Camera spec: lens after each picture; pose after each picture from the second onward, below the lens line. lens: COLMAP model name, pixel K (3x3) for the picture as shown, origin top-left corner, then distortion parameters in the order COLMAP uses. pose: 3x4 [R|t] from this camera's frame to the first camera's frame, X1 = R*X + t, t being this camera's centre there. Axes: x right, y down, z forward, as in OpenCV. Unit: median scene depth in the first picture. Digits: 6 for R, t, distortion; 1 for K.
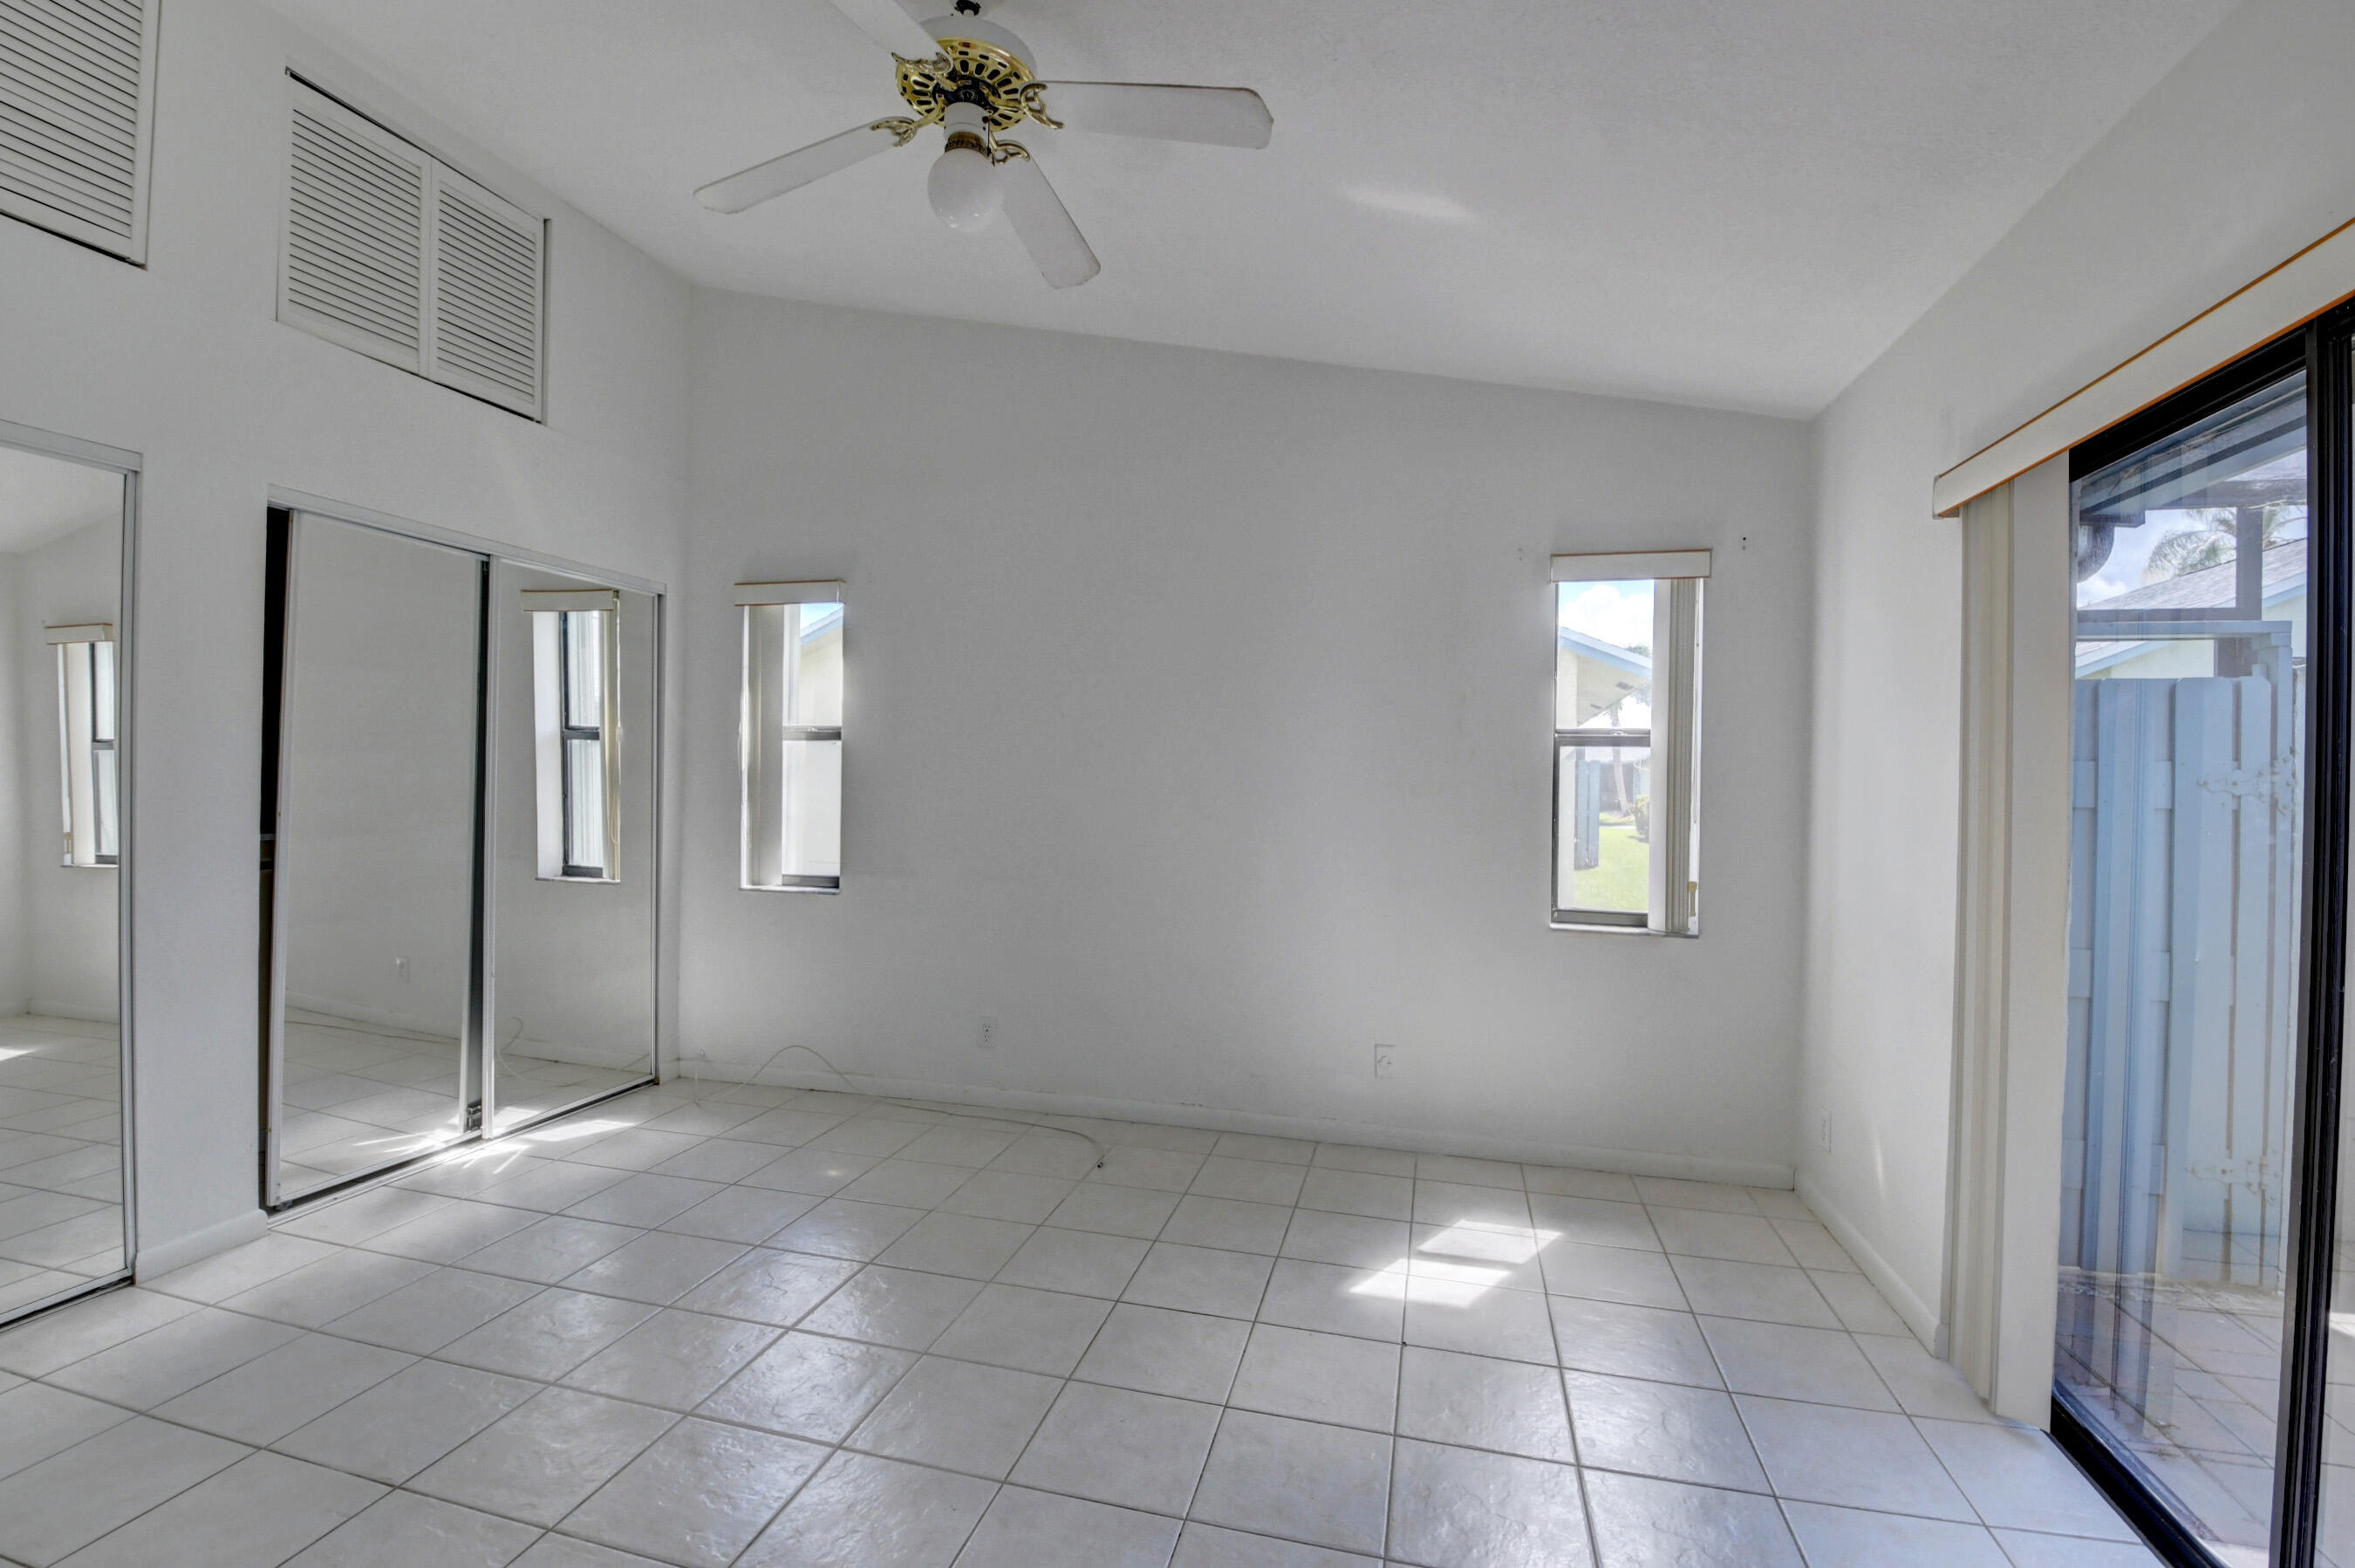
lens RADIAL K [[1035.1, 0, 1175.1], [0, 1035.1, 773.4], [0, 0, 1]] dist [0.013782, -0.026121]
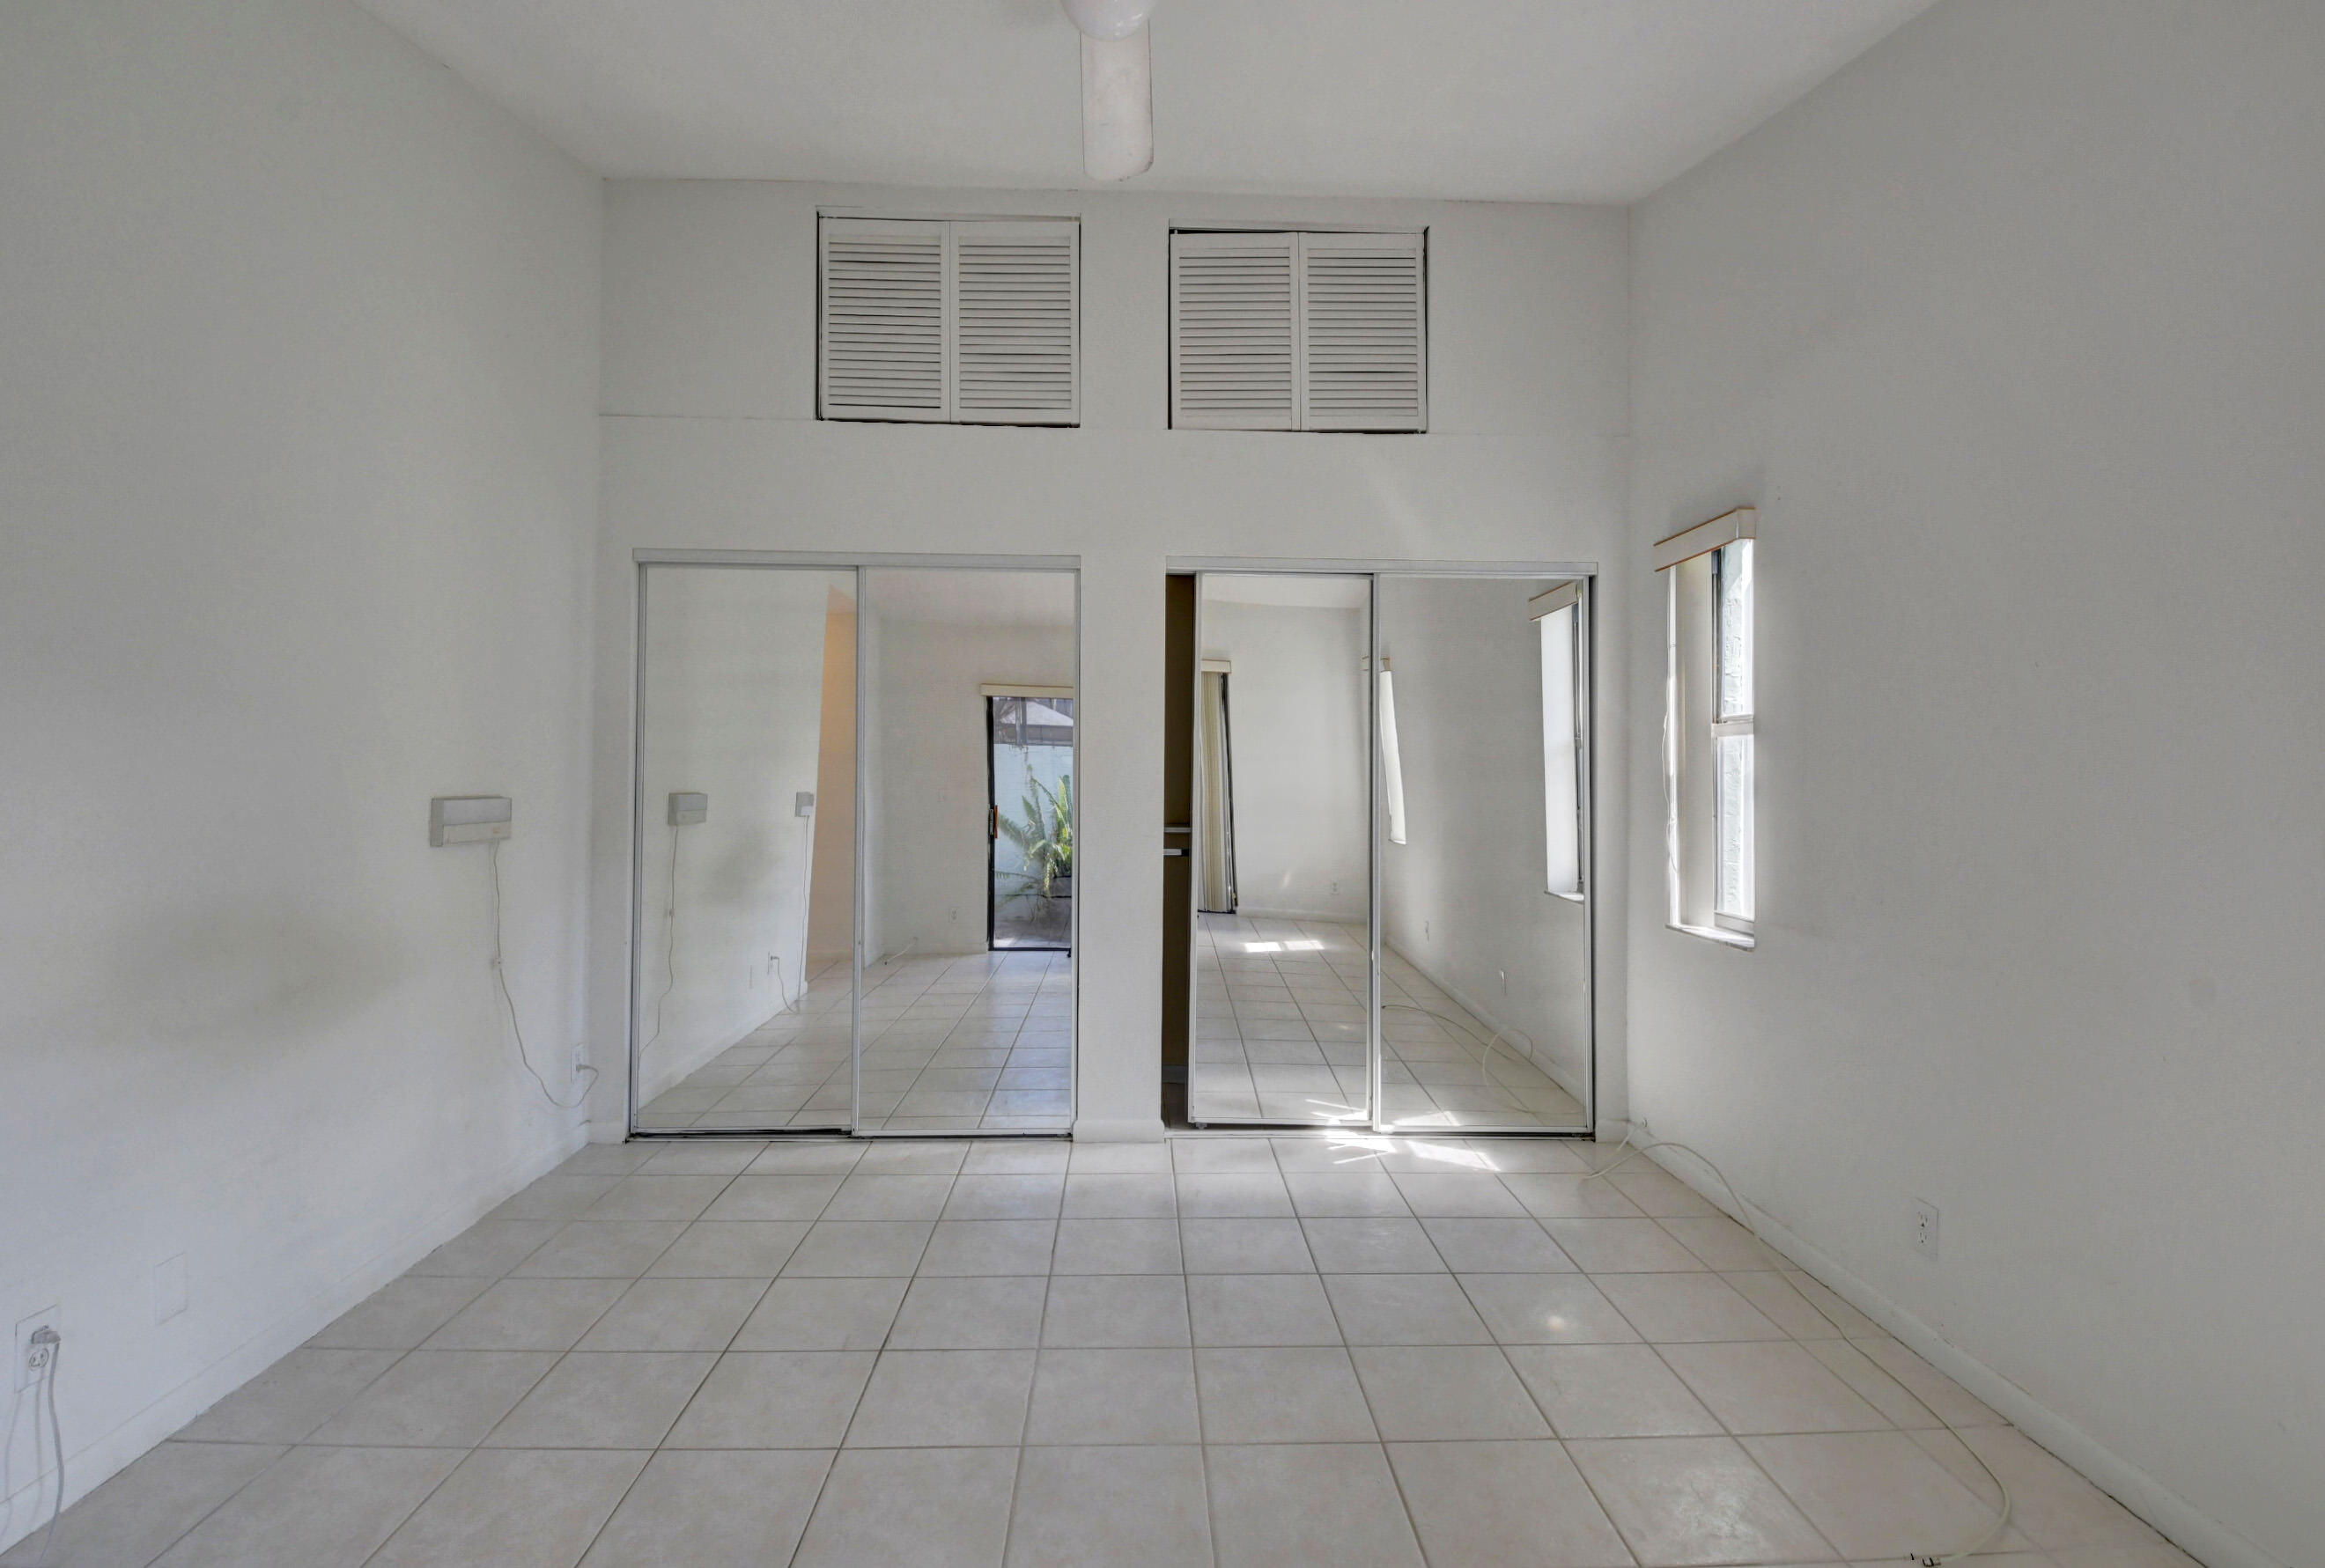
lens RADIAL K [[1001.0, 0, 1162.5], [0, 1001.0, 784.0], [0, 0, 1]] dist [0.000859, -0.024712]
pose [[0.280128, -0.018503, -0.959784, 0.243740], [-0.002943, 0.999793, -0.020133, 0.023101], [0.959958, 0.008465, 0.280015, 0.492471]]
